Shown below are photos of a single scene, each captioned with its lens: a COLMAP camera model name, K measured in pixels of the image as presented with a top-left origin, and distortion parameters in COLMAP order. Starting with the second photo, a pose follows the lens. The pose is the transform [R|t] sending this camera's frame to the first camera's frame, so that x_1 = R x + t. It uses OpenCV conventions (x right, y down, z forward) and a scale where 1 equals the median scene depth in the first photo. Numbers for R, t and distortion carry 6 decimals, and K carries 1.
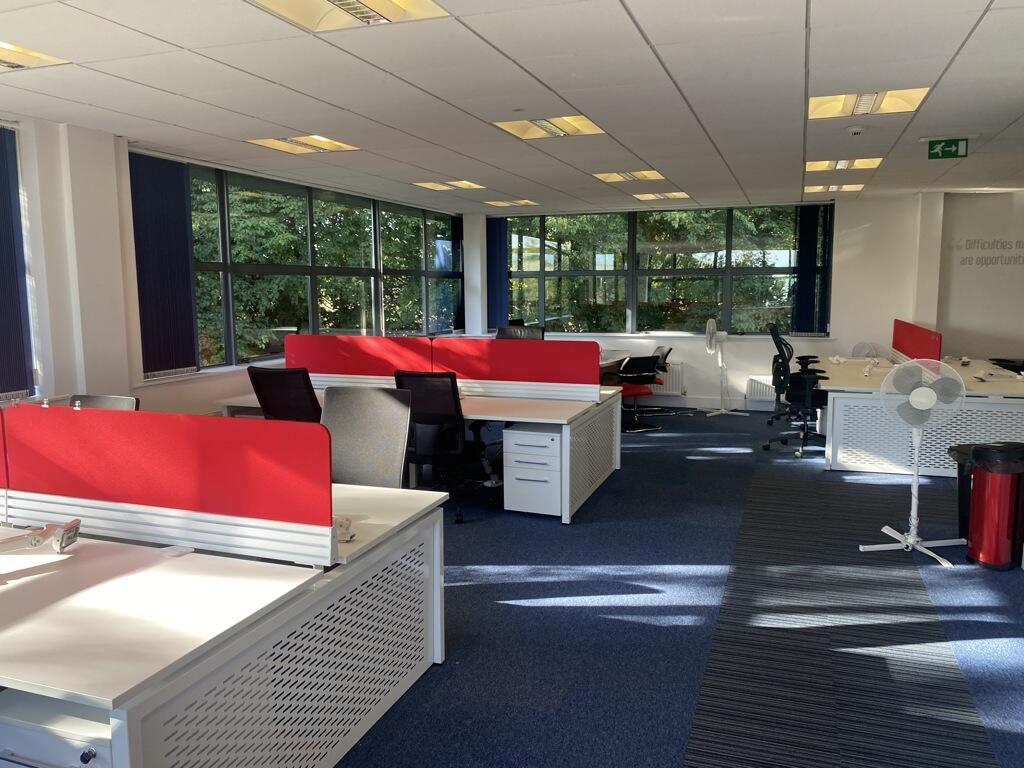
lens RADIAL K [[793.8, 0, 513.1], [0, 793.8, 397.0], [0, 0, 1]] dist [0.097946, 0.000936]
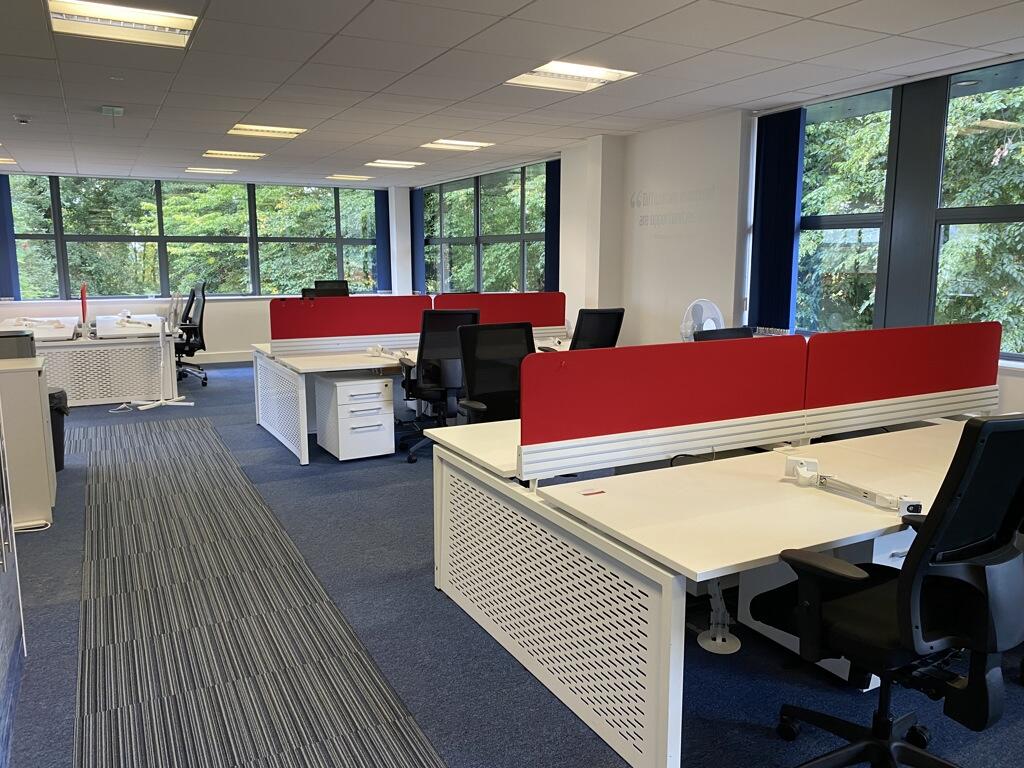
lens RADIAL K [[768.6, 0, 492.7], [0, 768.6, 383.5], [0, 0, 1]] dist [0.059408, -0.082076]
pose [[0.723251, 0.114570, -0.681015, 1.131032], [-0.101347, 0.993074, 0.059437, -0.046715], [0.683108, 0.026031, 0.729853, 0.424636]]
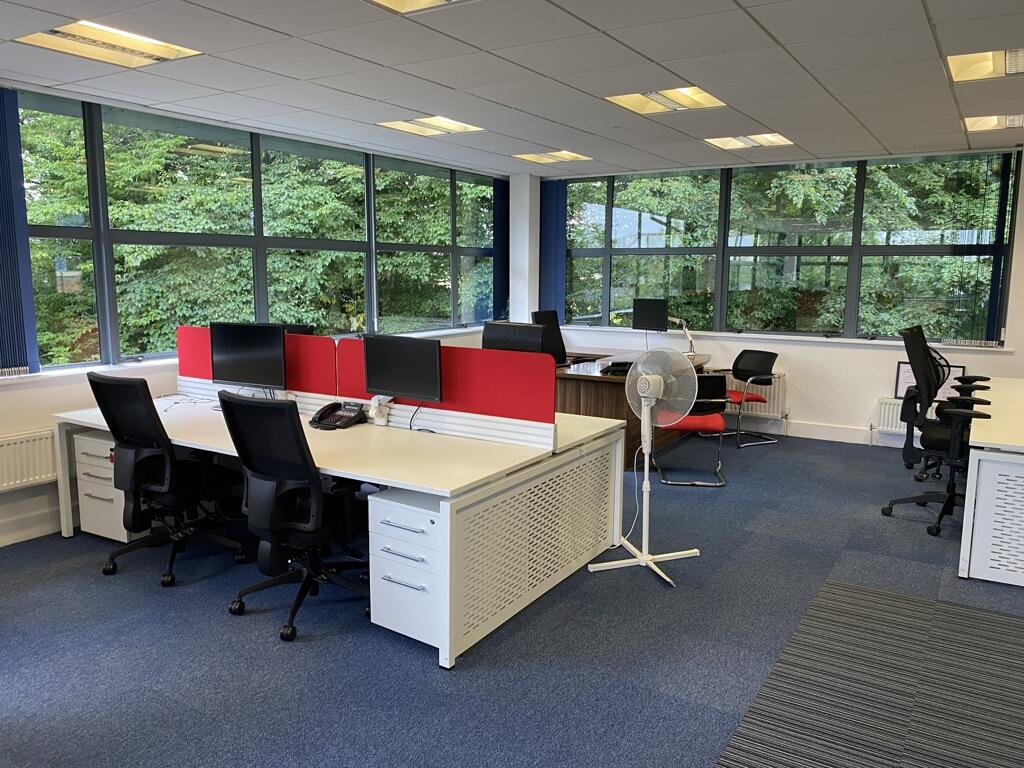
lens RADIAL K [[809.5, 0, 512.0], [0, 809.5, 384.0], [0, 0, 1]] dist [0.058669, -0.003177]
pose [[0.978023, 0.041460, -0.204331, 0.156211], [-0.040948, 0.999139, 0.006737, -0.037567], [0.204435, 0.001777, 0.978879, 0.288243]]
